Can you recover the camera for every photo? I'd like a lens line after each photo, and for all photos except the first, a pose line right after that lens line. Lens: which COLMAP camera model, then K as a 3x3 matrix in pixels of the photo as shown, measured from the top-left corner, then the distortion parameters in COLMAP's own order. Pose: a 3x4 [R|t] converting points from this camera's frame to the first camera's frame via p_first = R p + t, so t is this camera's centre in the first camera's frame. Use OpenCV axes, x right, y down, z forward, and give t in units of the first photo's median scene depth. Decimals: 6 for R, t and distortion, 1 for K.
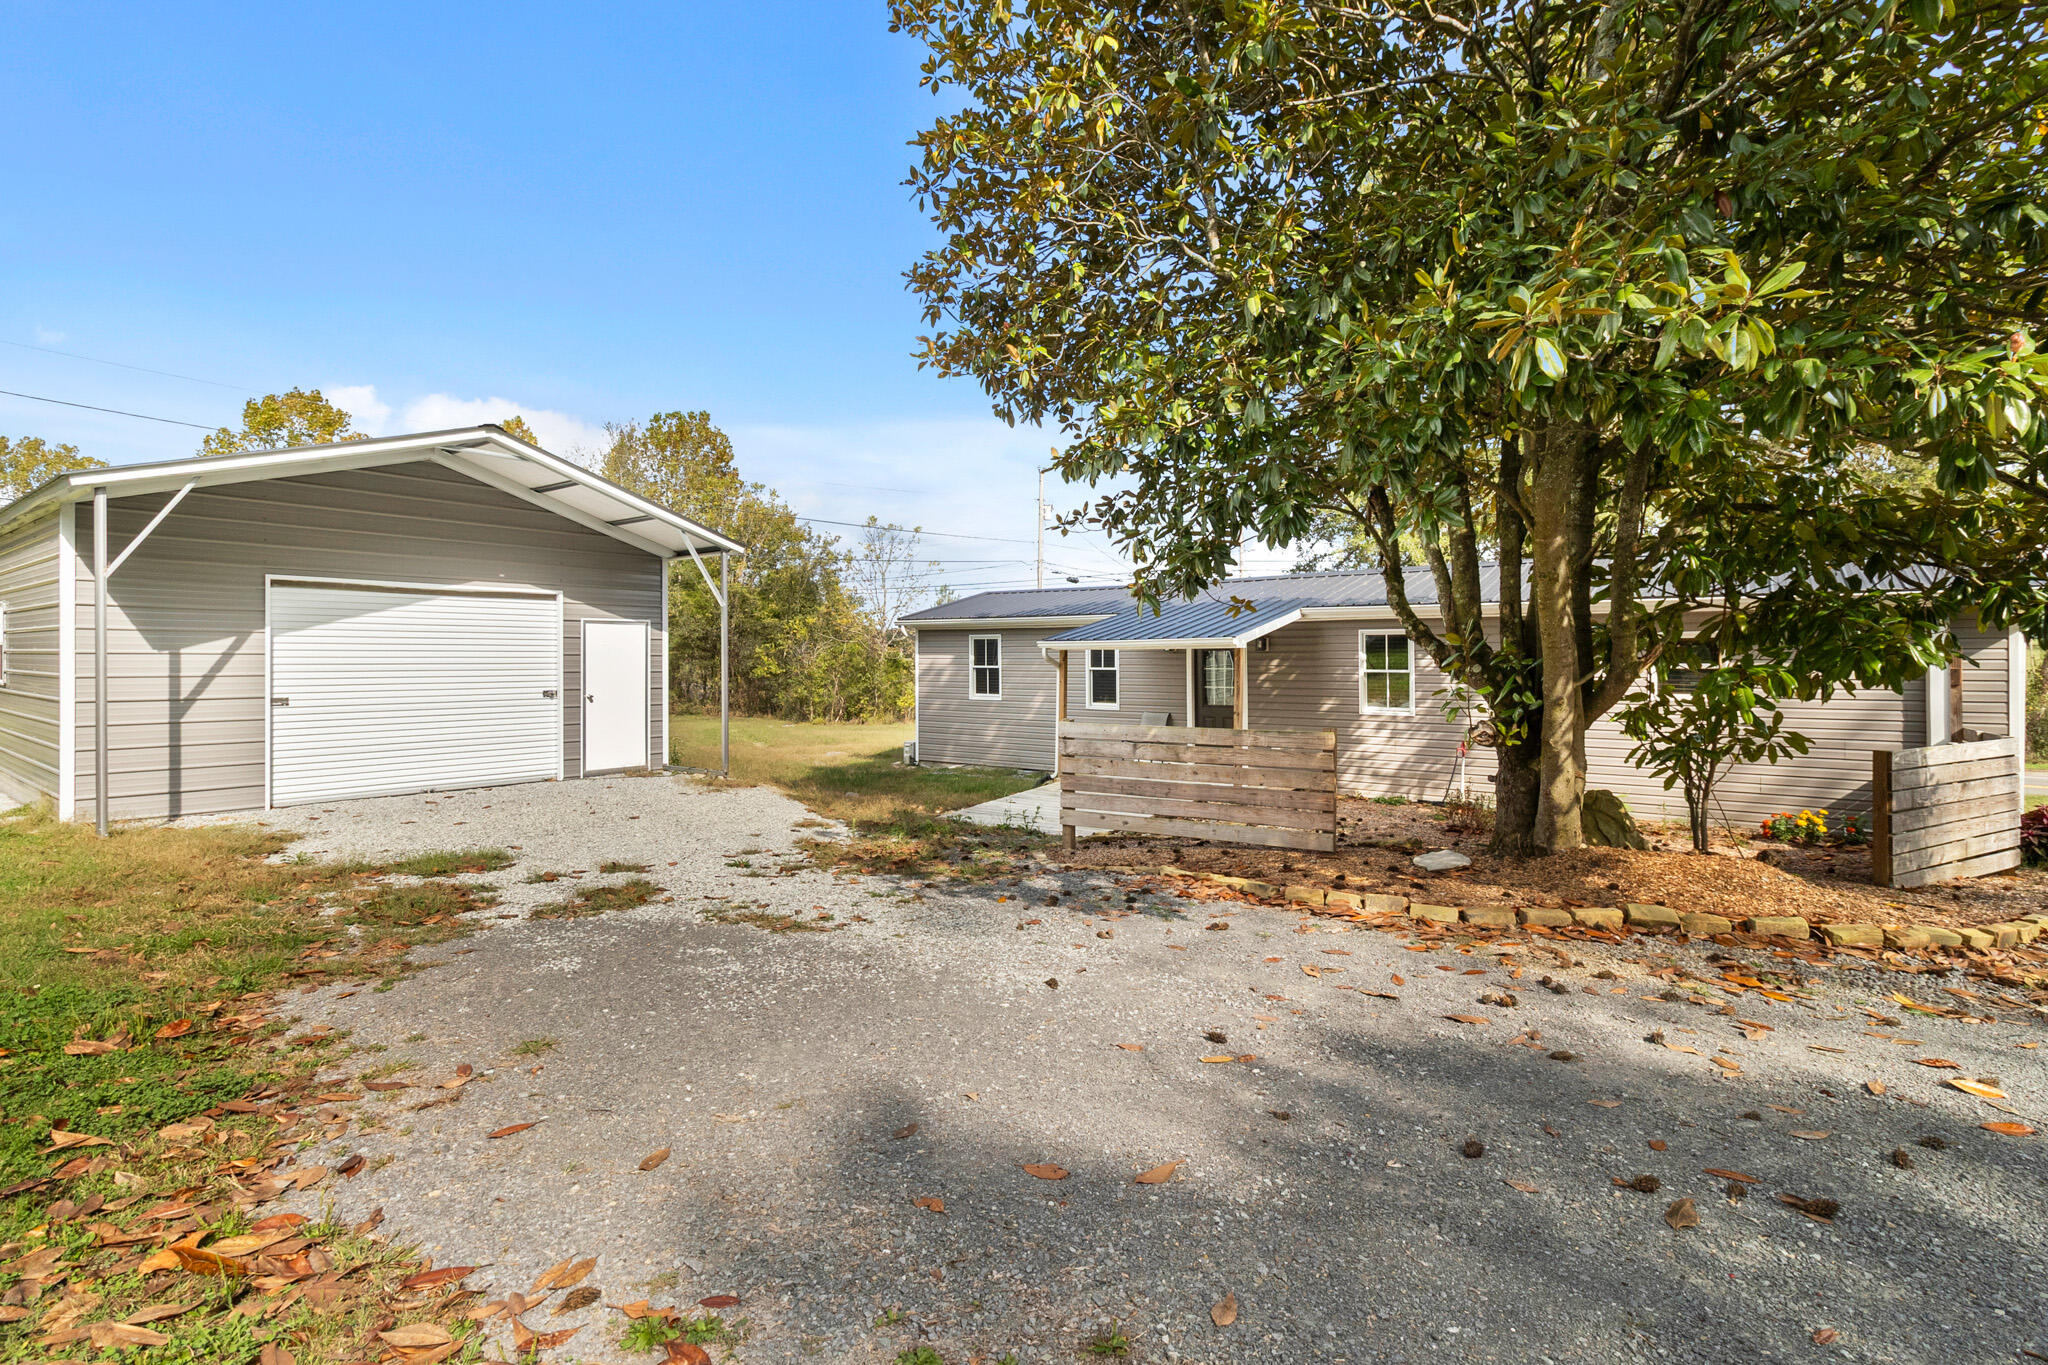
lens RADIAL K [[938.1, 0, 1015.1], [0, 938.1, 672.7], [0, 0, 1]] dist [0.008785, -0.001863]
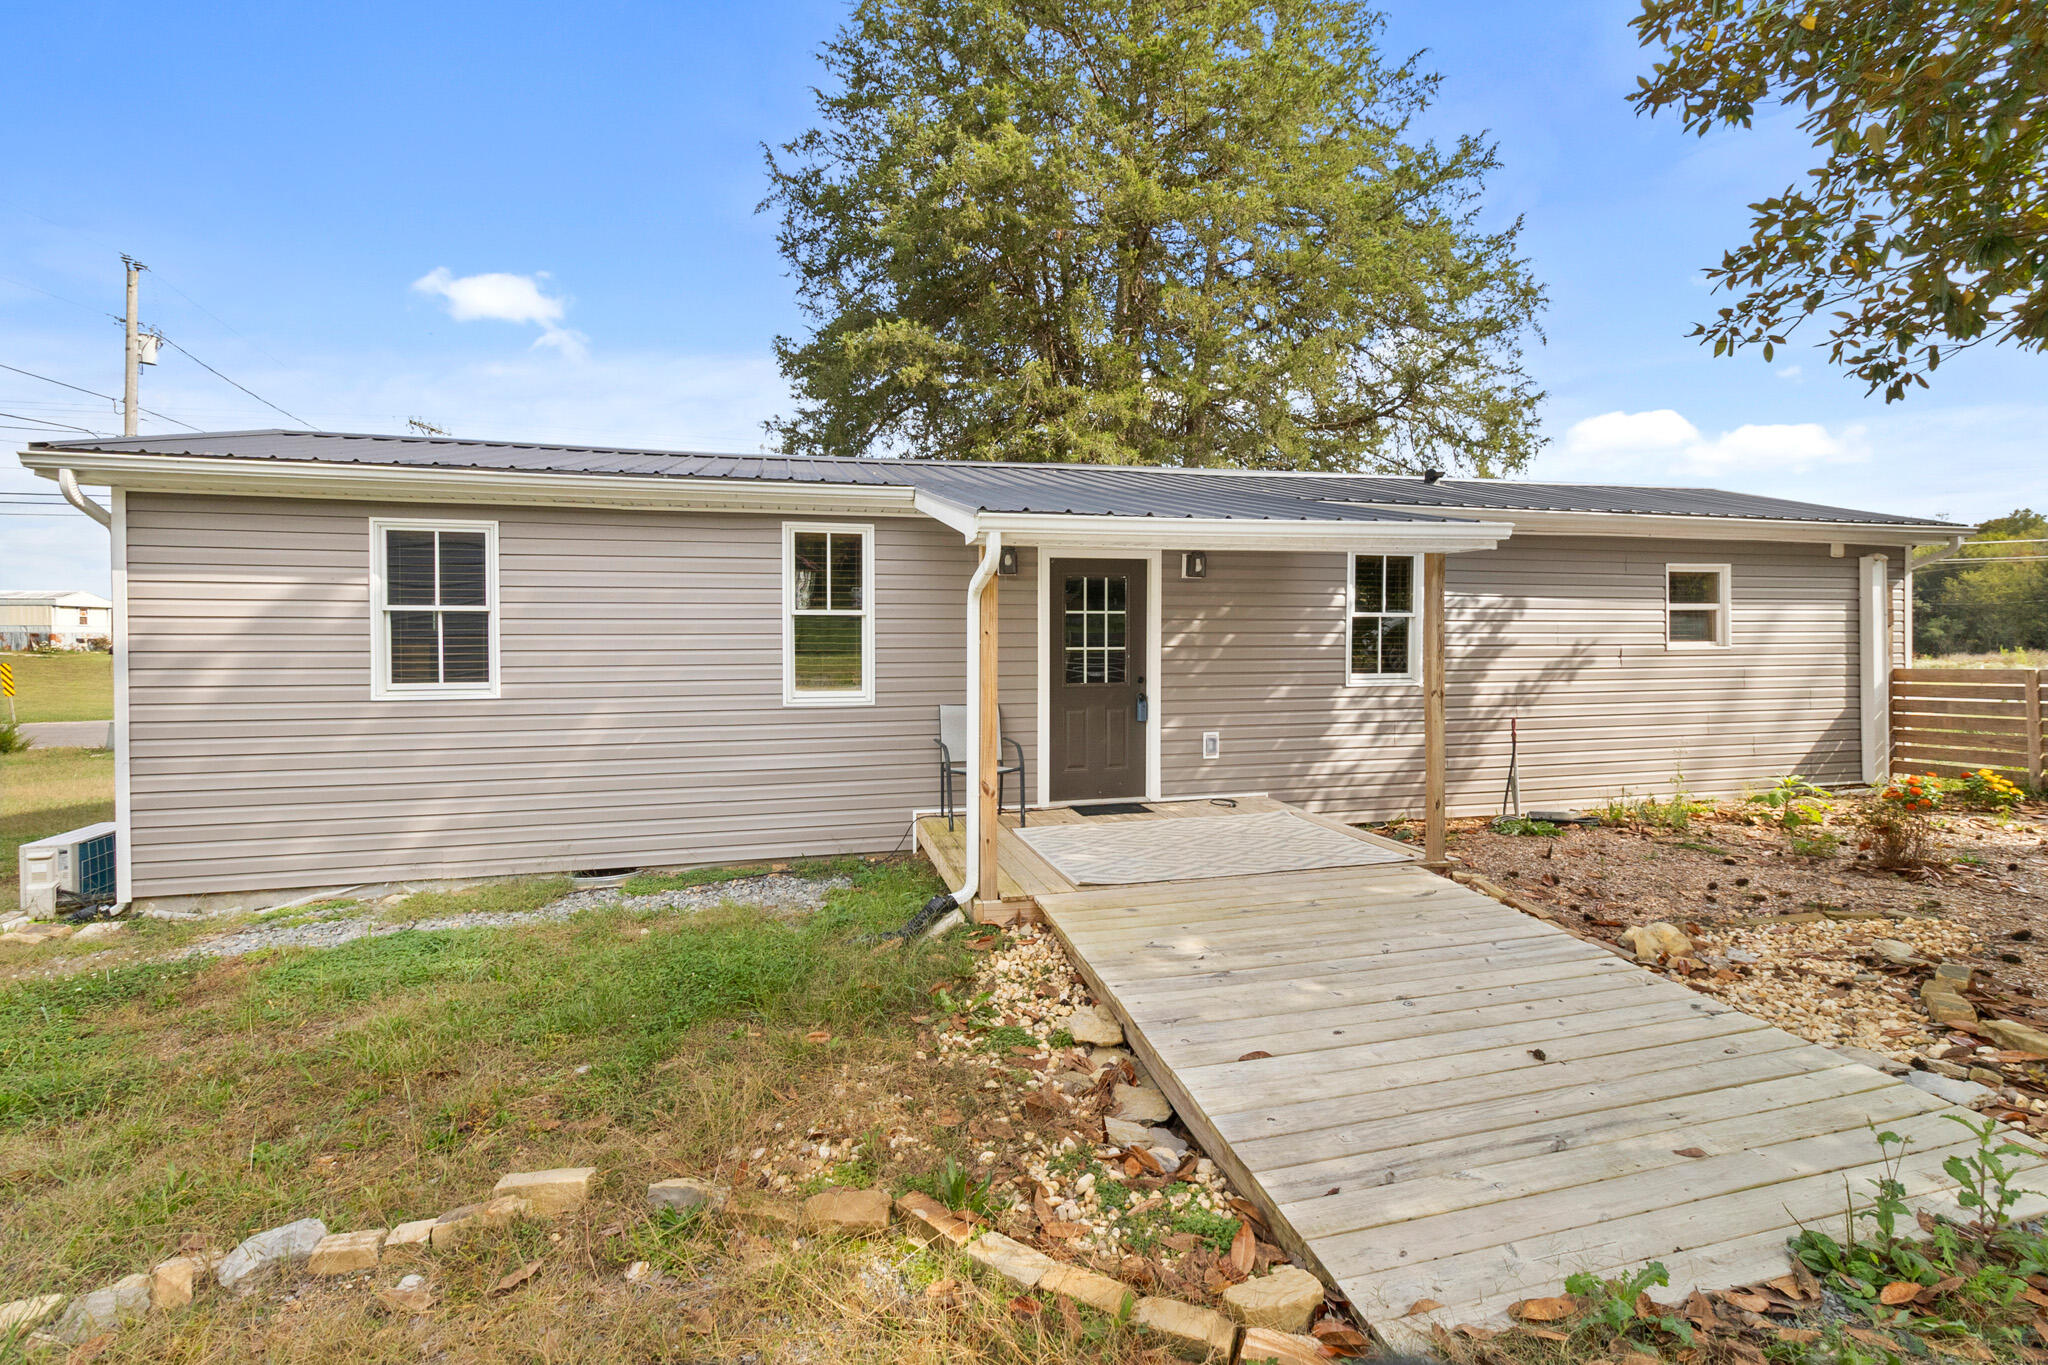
lens RADIAL K [[938.1, 0, 1050.1], [0, 938.1, 640.9], [0, 0, 1]] dist [0.008785, -0.001863]
pose [[0.608369, -0.005482, 0.793635, -0.263326], [0.013580, 0.999902, -0.003503, 0.016333], [-0.793538, 0.012909, 0.608384, 0.882356]]
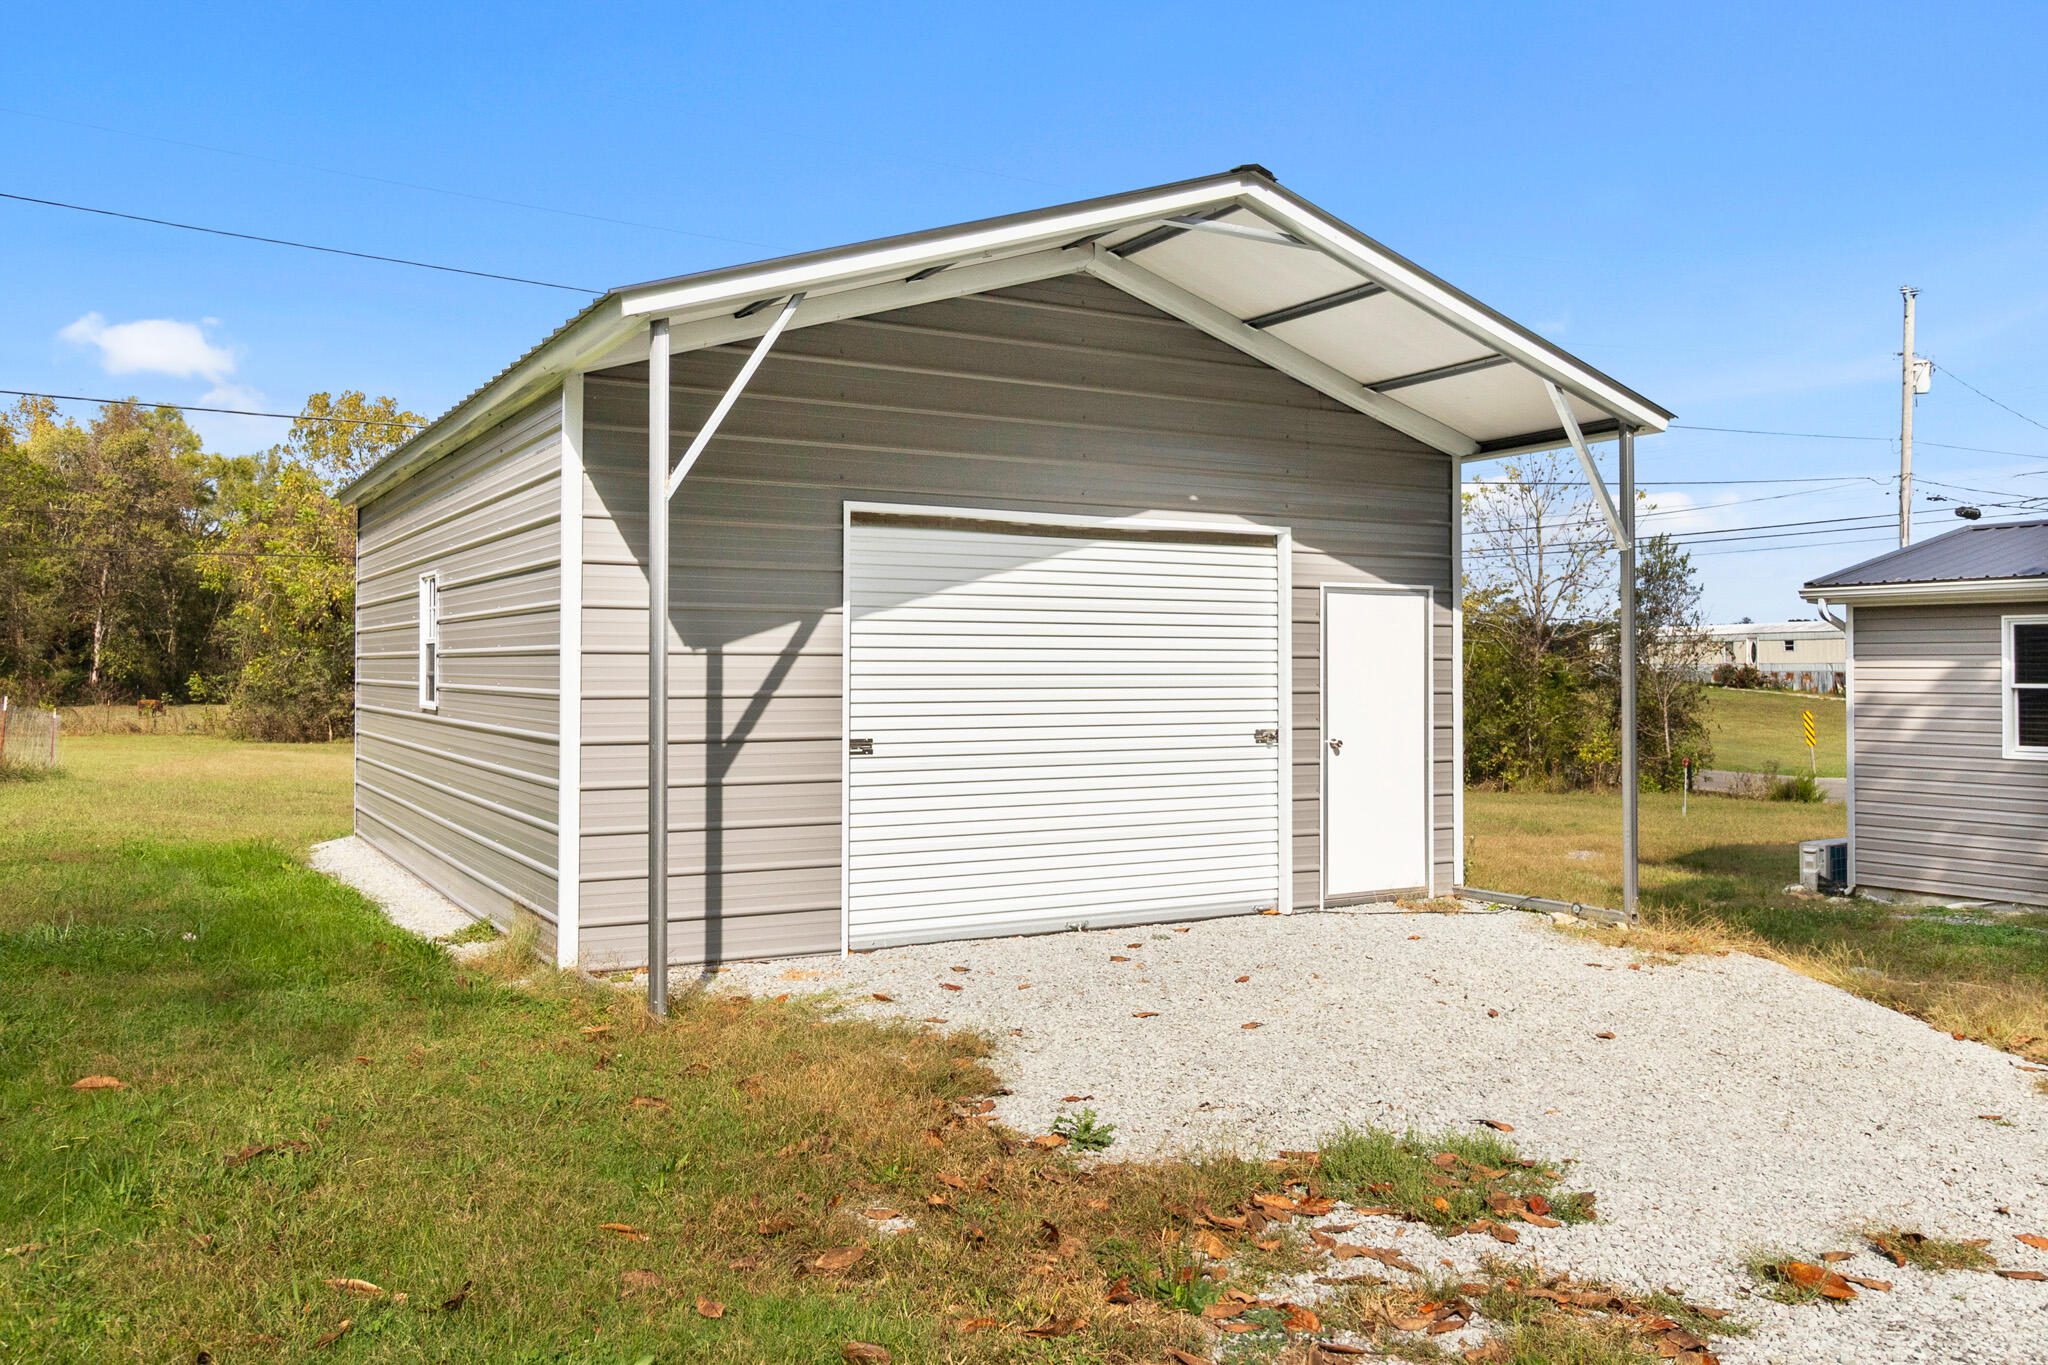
lens RADIAL K [[1551.9, 0, 1029.3], [0, 1551.9, 678.2], [0, 0, 1]] dist [0.006491, -0.005467]
pose [[0.926149, 0.000997, -0.377155, -0.302693], [-0.005780, 0.999917, -0.011549, 0.001932], [0.377112, 0.012876, 0.926078, 0.198569]]
